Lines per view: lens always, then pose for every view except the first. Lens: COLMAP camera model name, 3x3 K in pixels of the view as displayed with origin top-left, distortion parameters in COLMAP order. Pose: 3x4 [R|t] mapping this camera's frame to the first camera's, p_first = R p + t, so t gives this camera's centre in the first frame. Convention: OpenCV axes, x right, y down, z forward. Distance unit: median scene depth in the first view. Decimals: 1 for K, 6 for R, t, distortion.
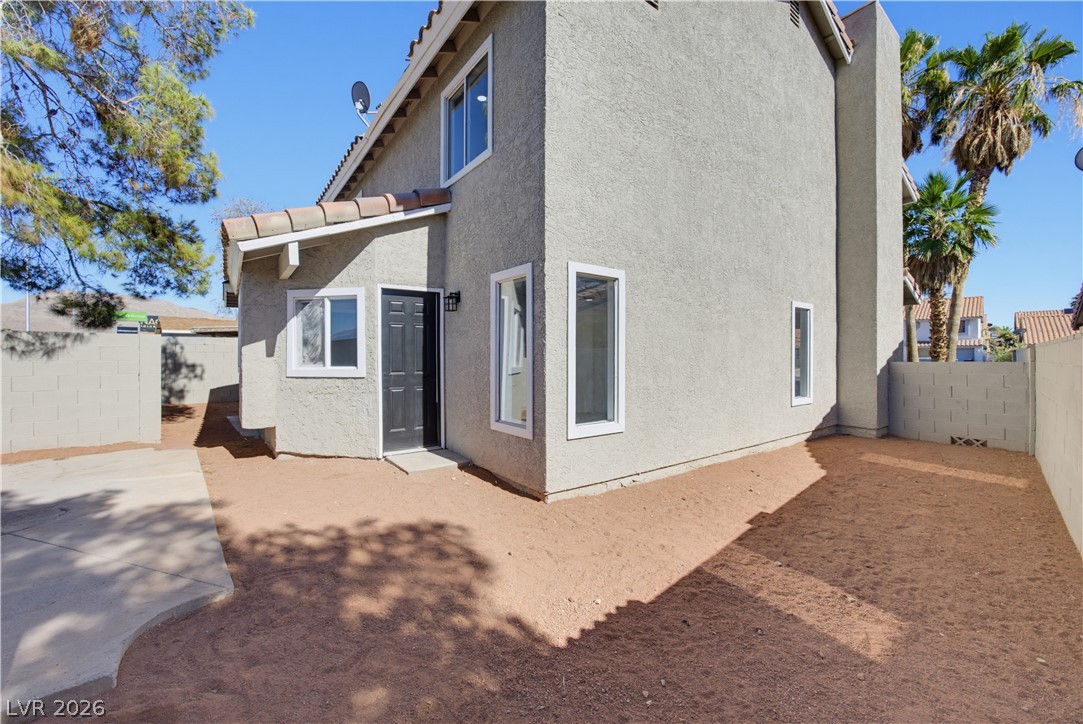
lens RADIAL K [[434.1, 0, 536.2], [0, 434.1, 356.1], [0, 0, 1]] dist [-0.036579, 0.013383]
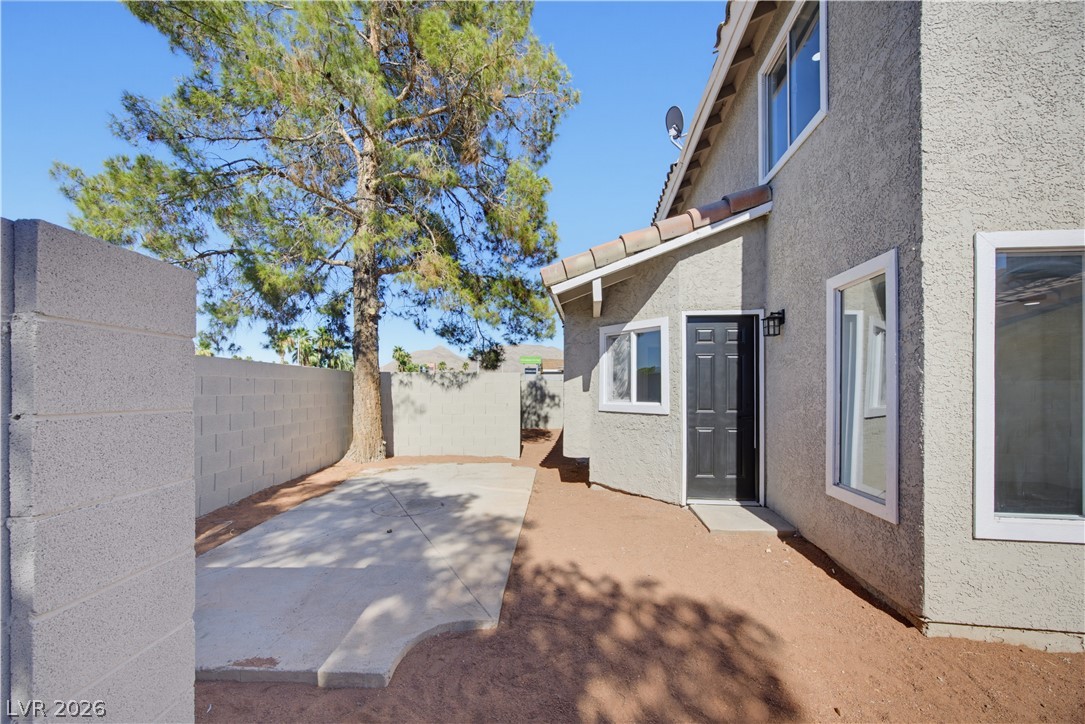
lens RADIAL K [[426.5, 0, 539.6], [0, 426.5, 386.8], [0, 0, 1]] dist [-0.036104, 0.012122]
pose [[0.731652, 0.000641, -0.681678, 0.019700], [-0.006273, 0.999964, -0.005792, -0.002976], [0.681649, 0.008514, 0.731630, 0.147481]]
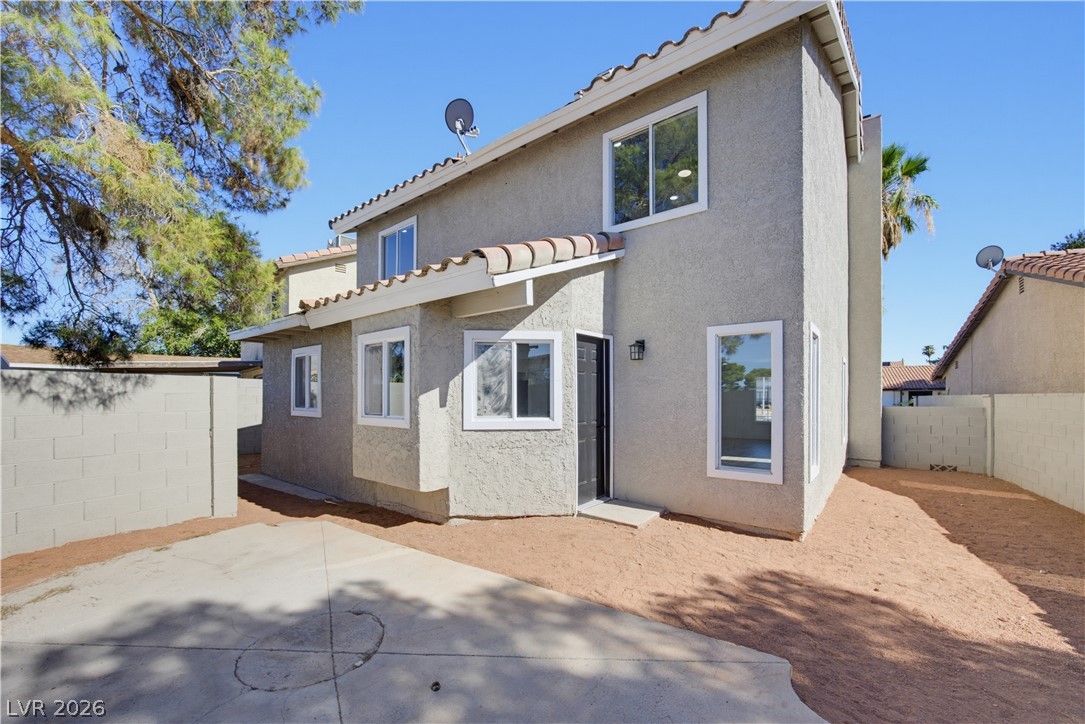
lens RADIAL K [[433.0, 0, 543.6], [0, 433.0, 397.8], [0, 0, 1]] dist [-0.036970, 0.014362]
pose [[0.960286, 0.000304, 0.279017, -0.686933], [-0.001715, 0.999987, 0.004812, -0.021838], [-0.279012, -0.005099, 0.960274, 0.114076]]
